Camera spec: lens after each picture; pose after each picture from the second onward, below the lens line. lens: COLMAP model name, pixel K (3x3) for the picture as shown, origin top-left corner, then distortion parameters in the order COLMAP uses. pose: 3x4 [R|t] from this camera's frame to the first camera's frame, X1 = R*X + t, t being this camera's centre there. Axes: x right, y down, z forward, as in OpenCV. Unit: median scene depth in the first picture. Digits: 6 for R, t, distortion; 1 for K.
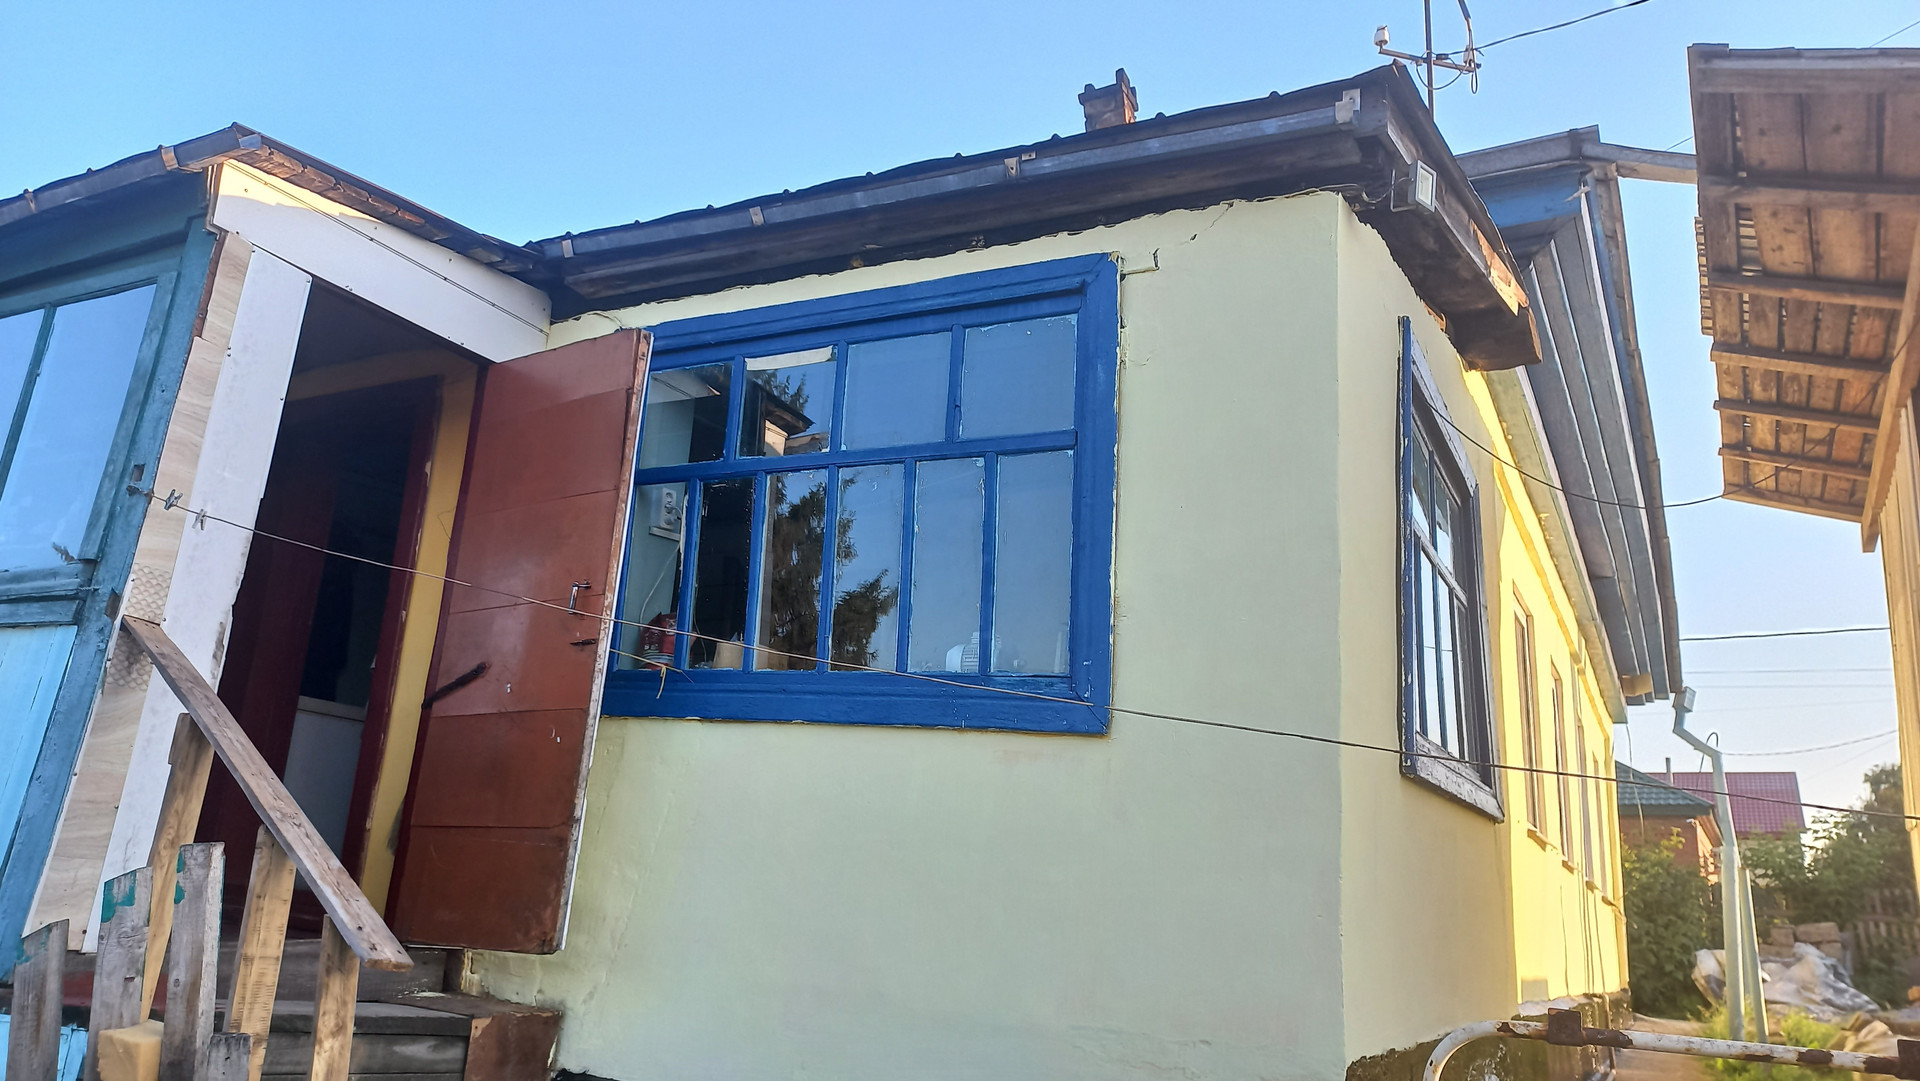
lens RADIAL K [[1364.5, 0, 960.0], [0, 1364.5, 540.5], [0, 0, 1]] dist [0.014285, 0.002838]
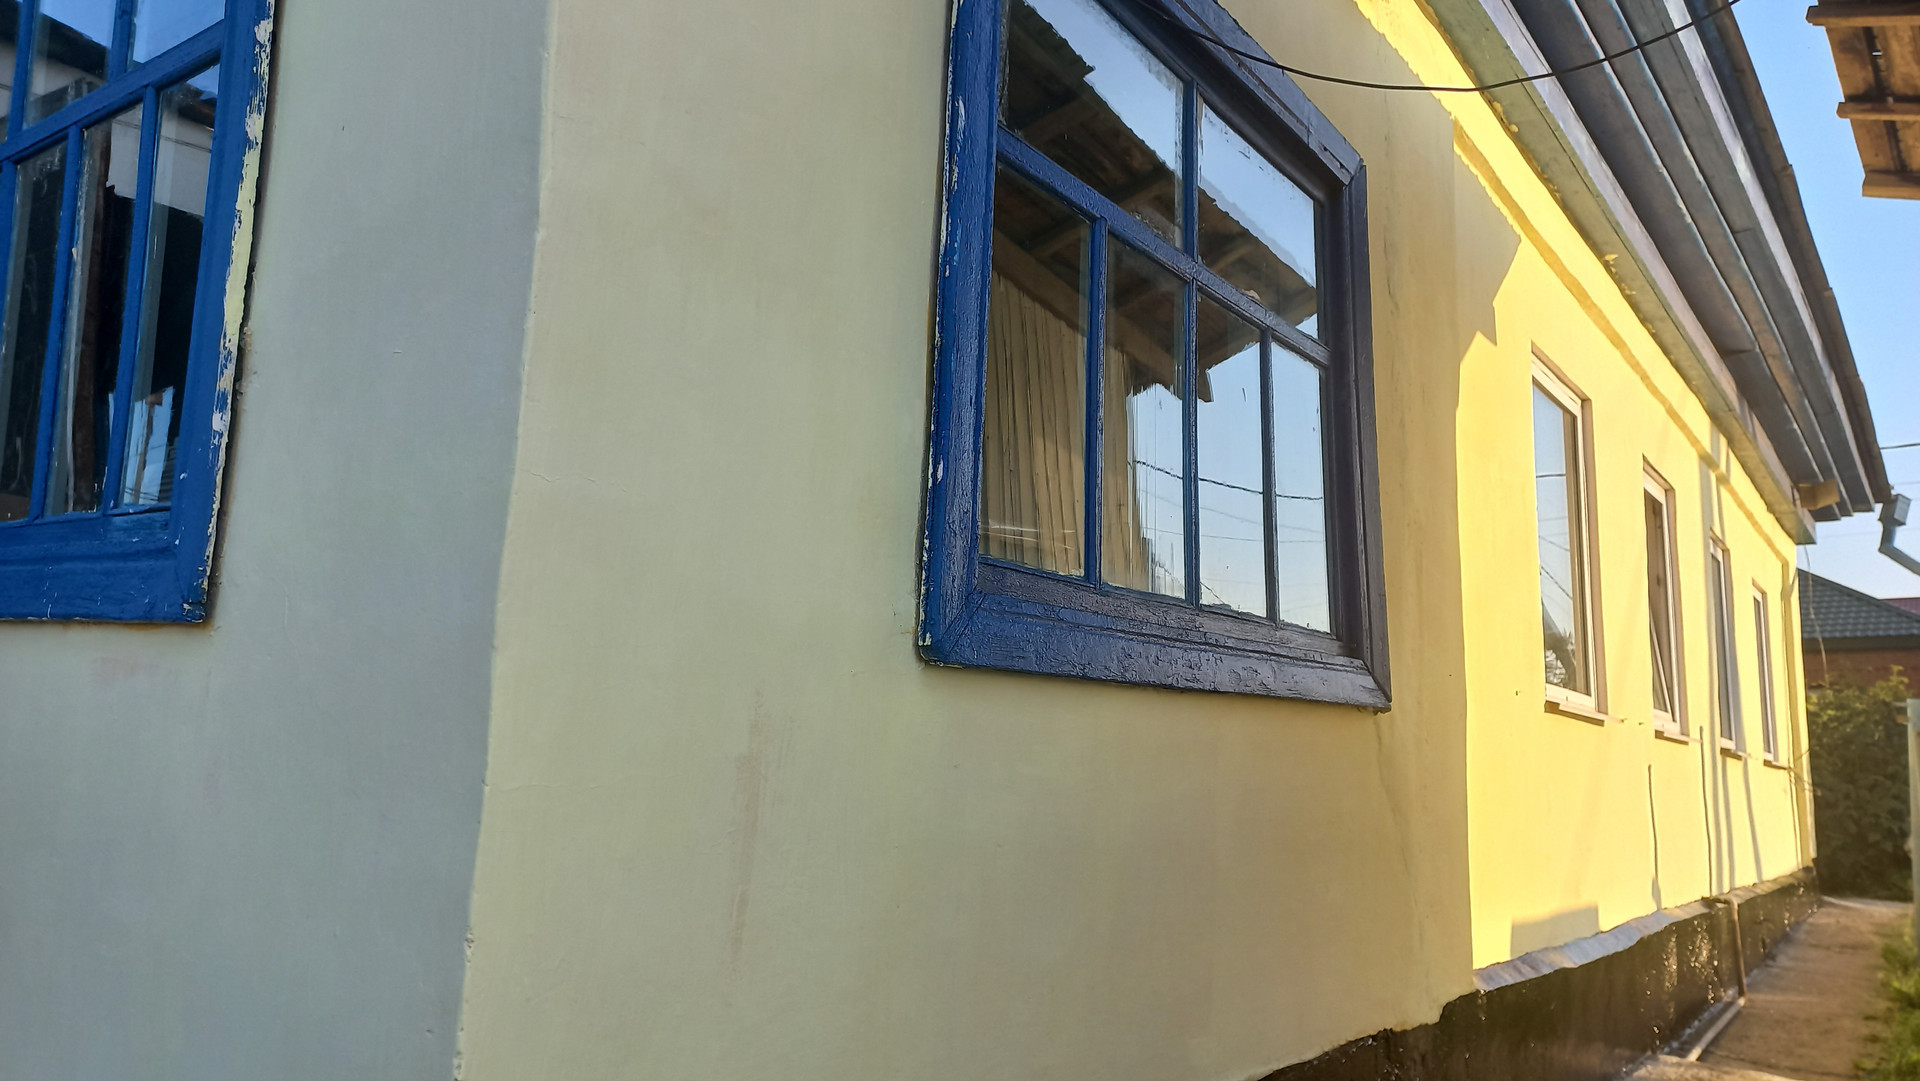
lens RADIAL K [[1364.5, 0, 960.0], [0, 1364.5, 540.5], [0, 0, 1]] dist [0.014285, 0.002838]
pose [[0.987864, -0.050909, -0.146739, 0.182107], [0.065619, 0.993098, 0.097213, 0.034313], [0.140777, -0.105662, 0.984387, 0.228928]]
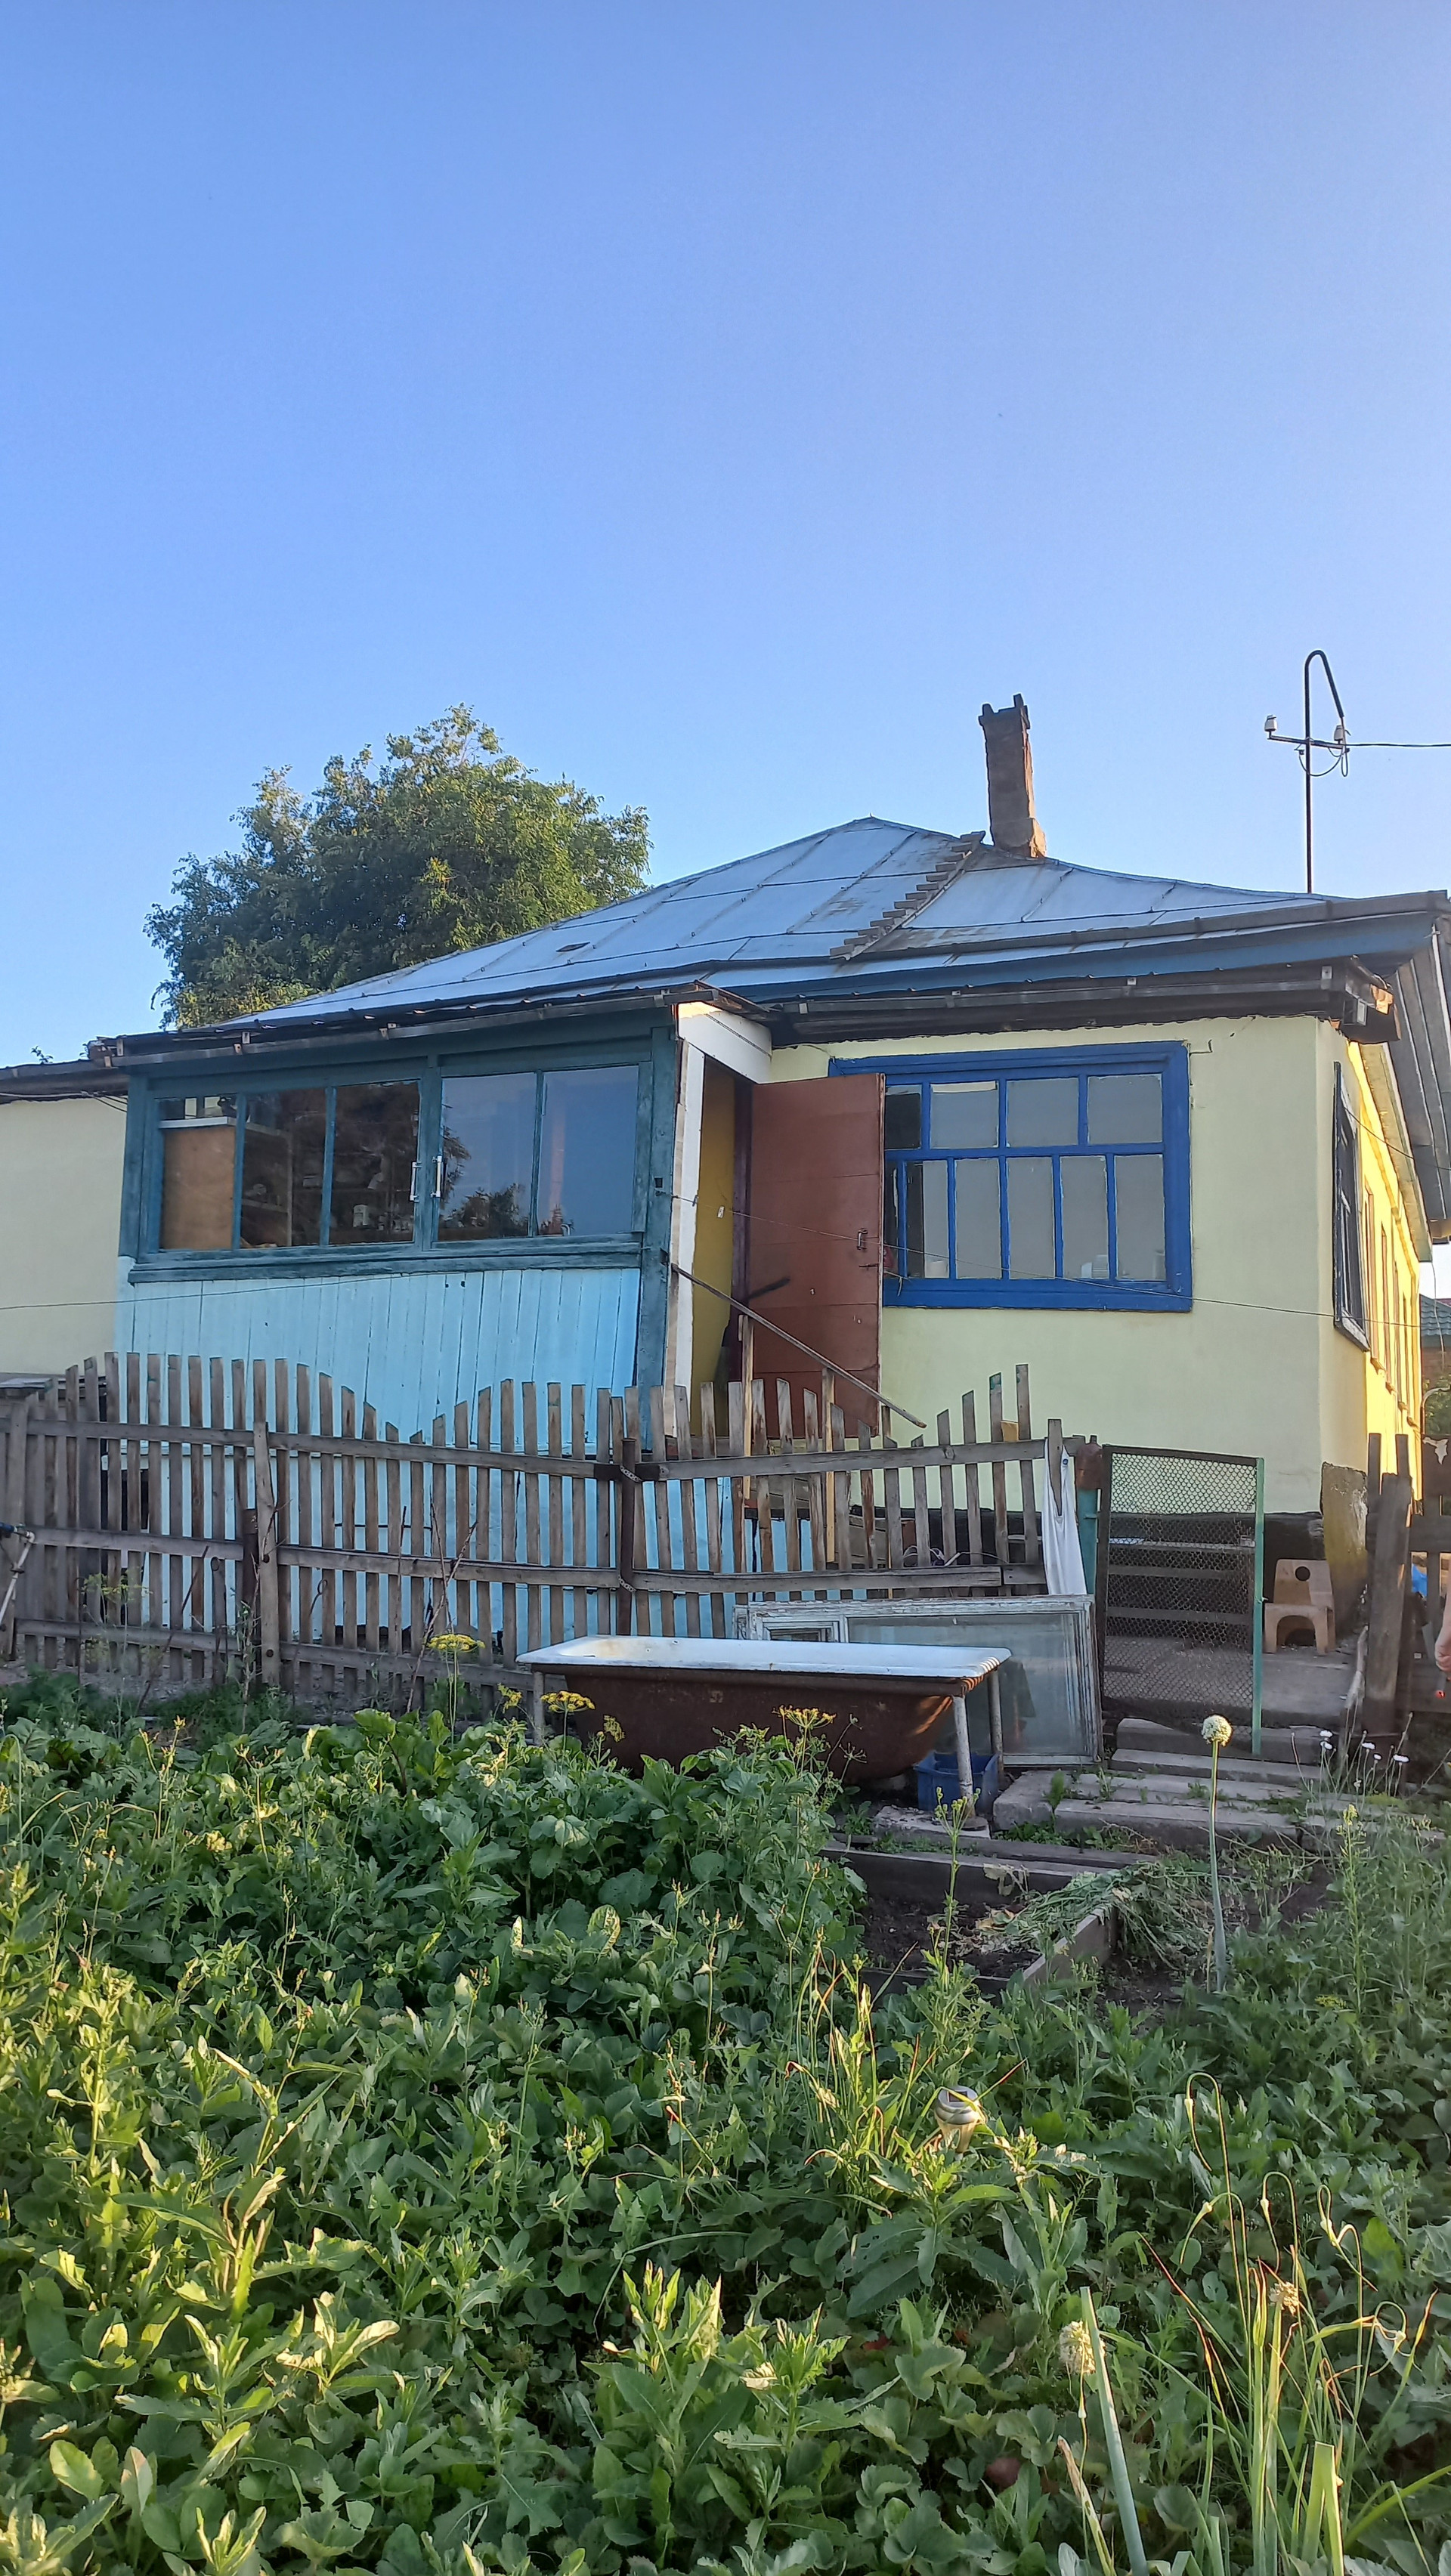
lens RADIAL K [[1830.8, 0, 690.7], [0, 1830.8, 1285.2], [0, 0, 1]] dist [0.014285, 0.002838]
pose [[0.996846, -0.029448, 0.073692, -0.300426], [0.018213, 0.988711, 0.148724, -0.111357], [-0.077240, -0.146913, 0.986129, -0.566776]]
